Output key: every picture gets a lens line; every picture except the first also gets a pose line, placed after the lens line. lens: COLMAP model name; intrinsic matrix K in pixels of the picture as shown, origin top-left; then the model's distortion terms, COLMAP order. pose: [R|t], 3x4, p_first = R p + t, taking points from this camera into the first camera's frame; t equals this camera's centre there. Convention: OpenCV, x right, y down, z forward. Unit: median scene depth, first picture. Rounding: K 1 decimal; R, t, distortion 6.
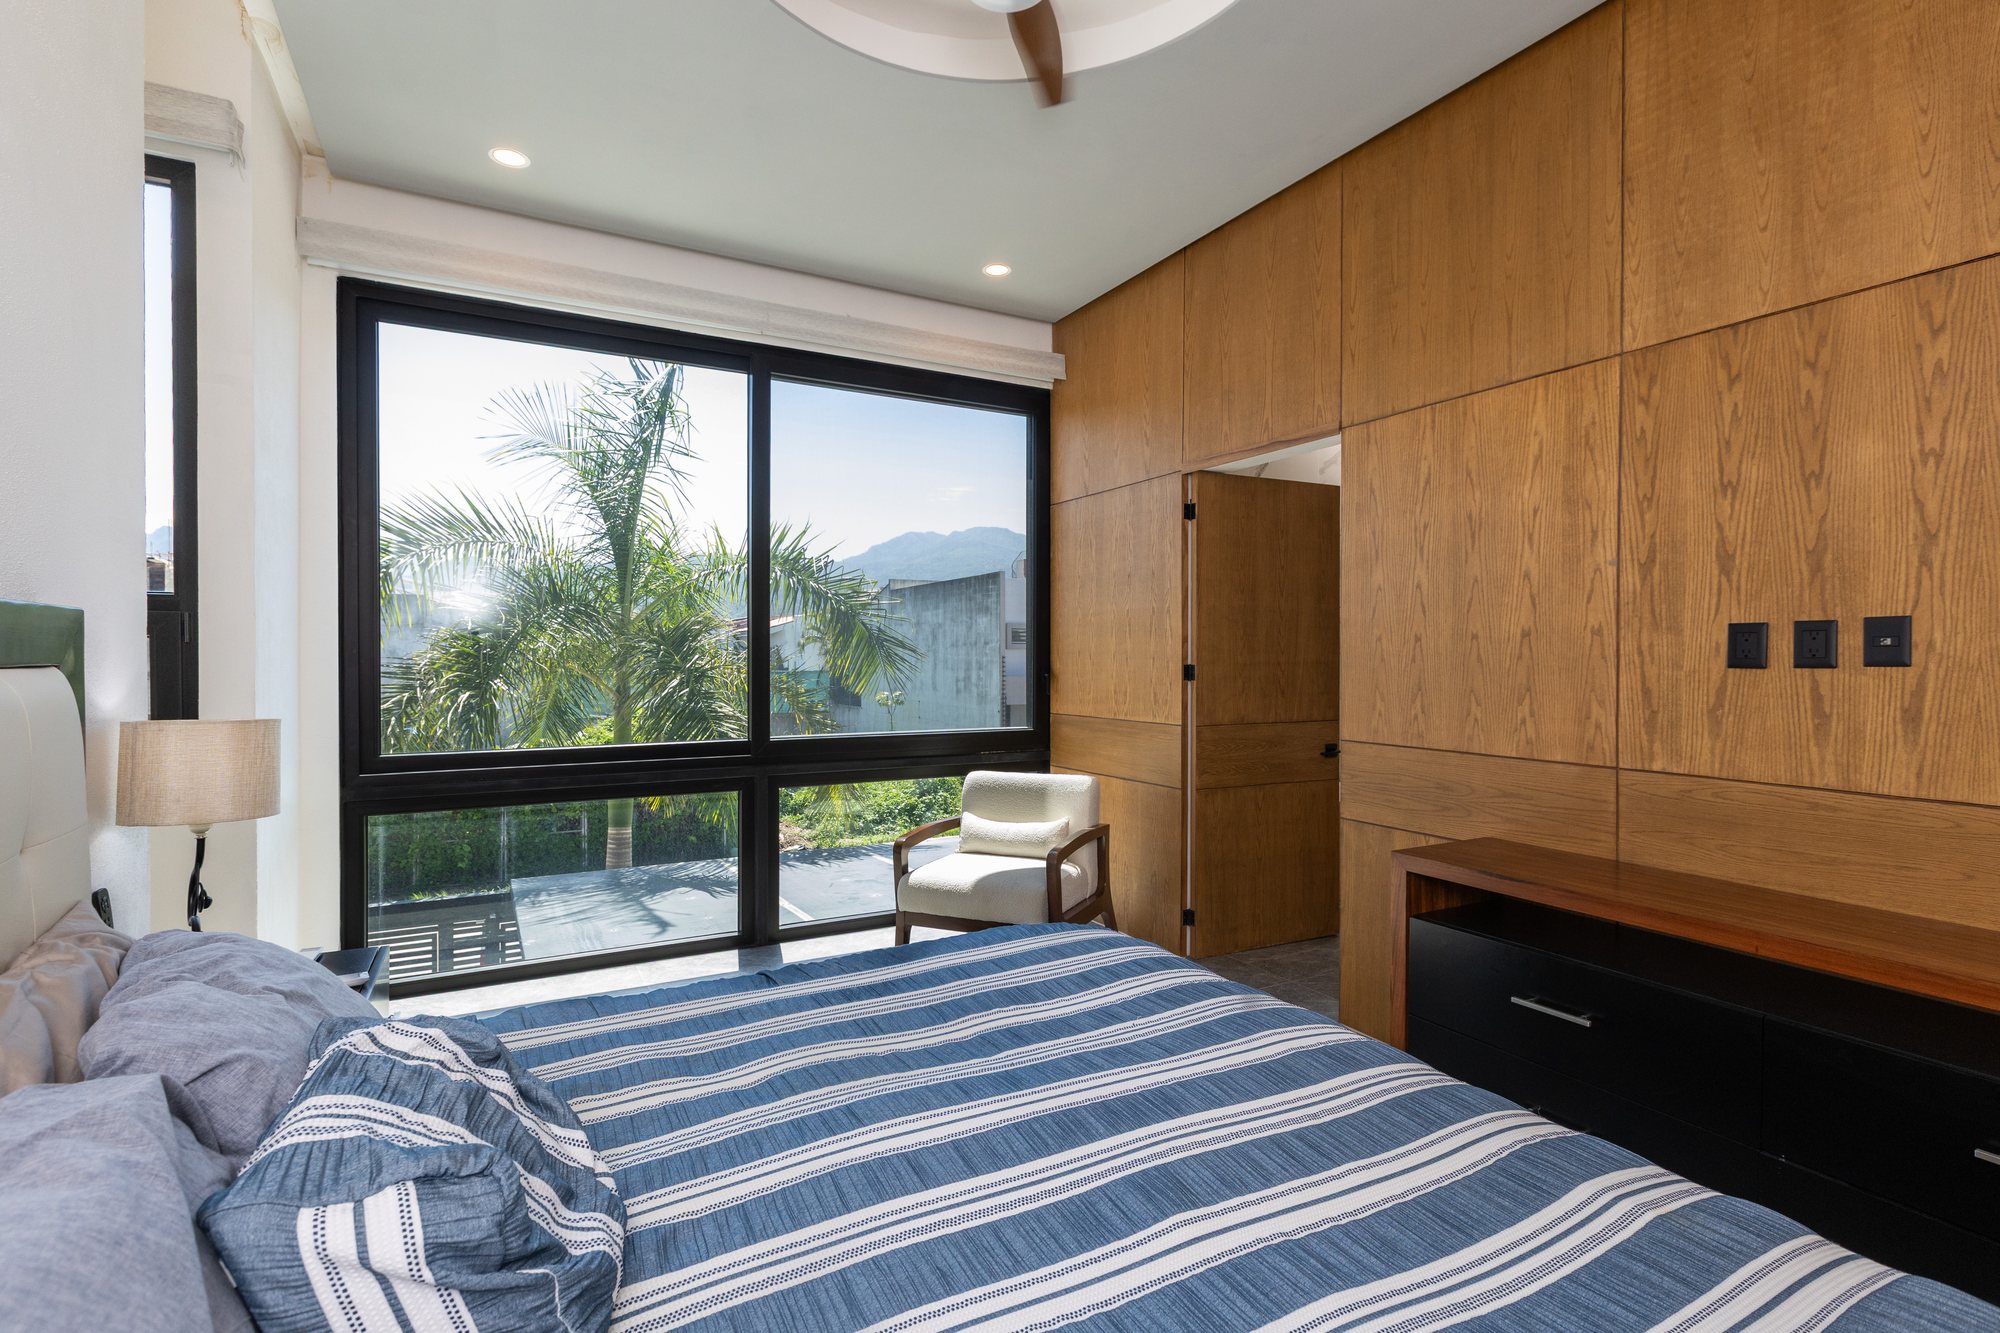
lens RADIAL K [[925.7, 0, 998.7], [0, 925.7, 660.6], [0, 0, 1]] dist [-0.001104, -0.000155]
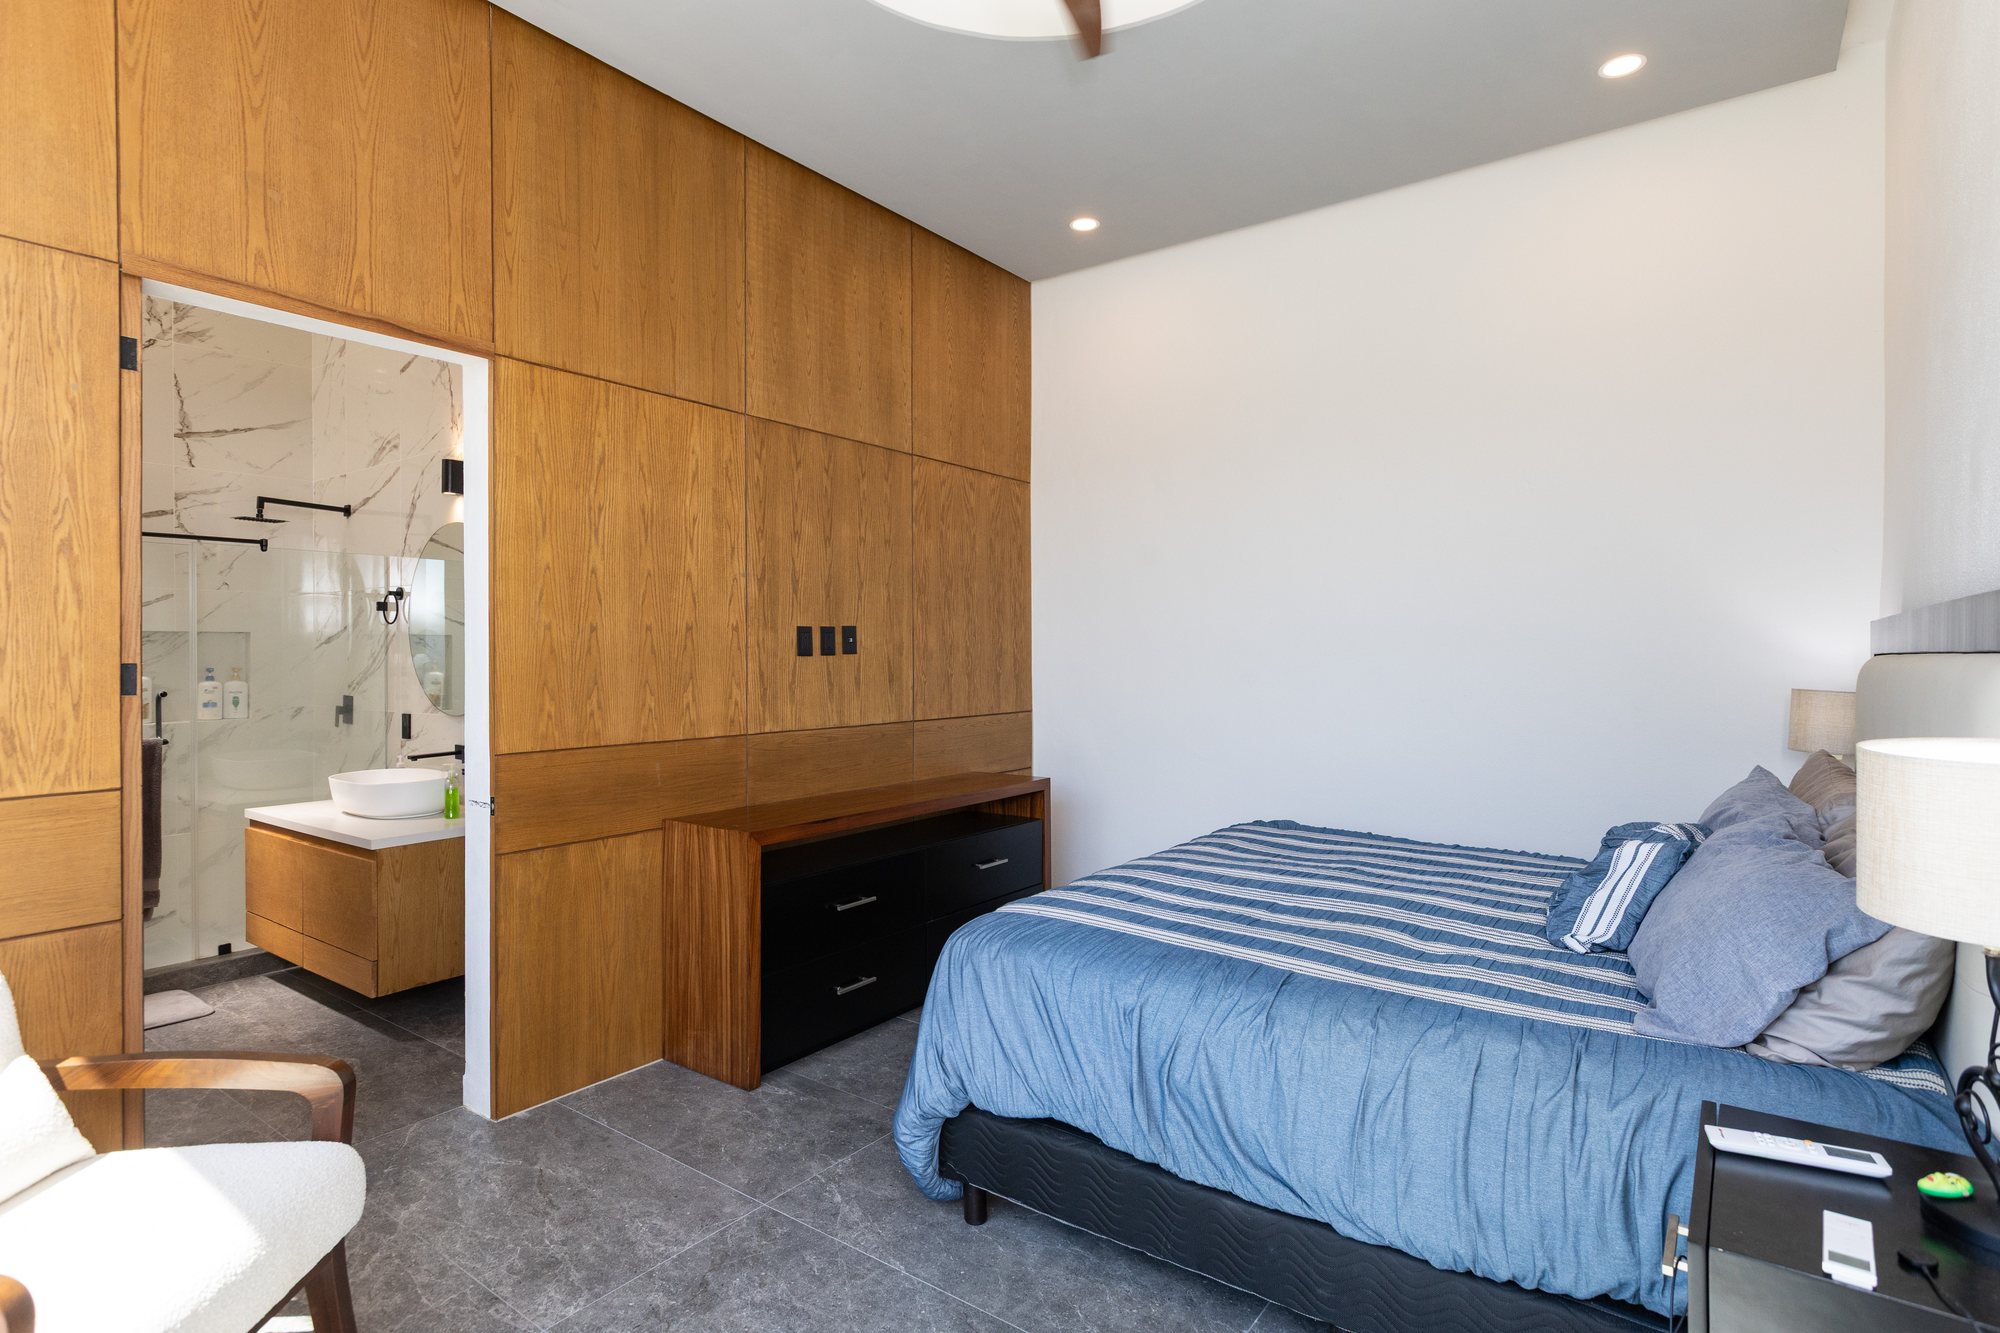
lens RADIAL K [[1020.3, 0, 991.6], [0, 1020.3, 661.1], [0, 0, 1]] dist [-0.003408, -0.000782]
pose [[-0.423995, -0.000436, 0.905664, -0.738340], [0.013509, 0.999886, 0.006806, 0.008162], [-0.905564, 0.015120, -0.423941, 1.255611]]
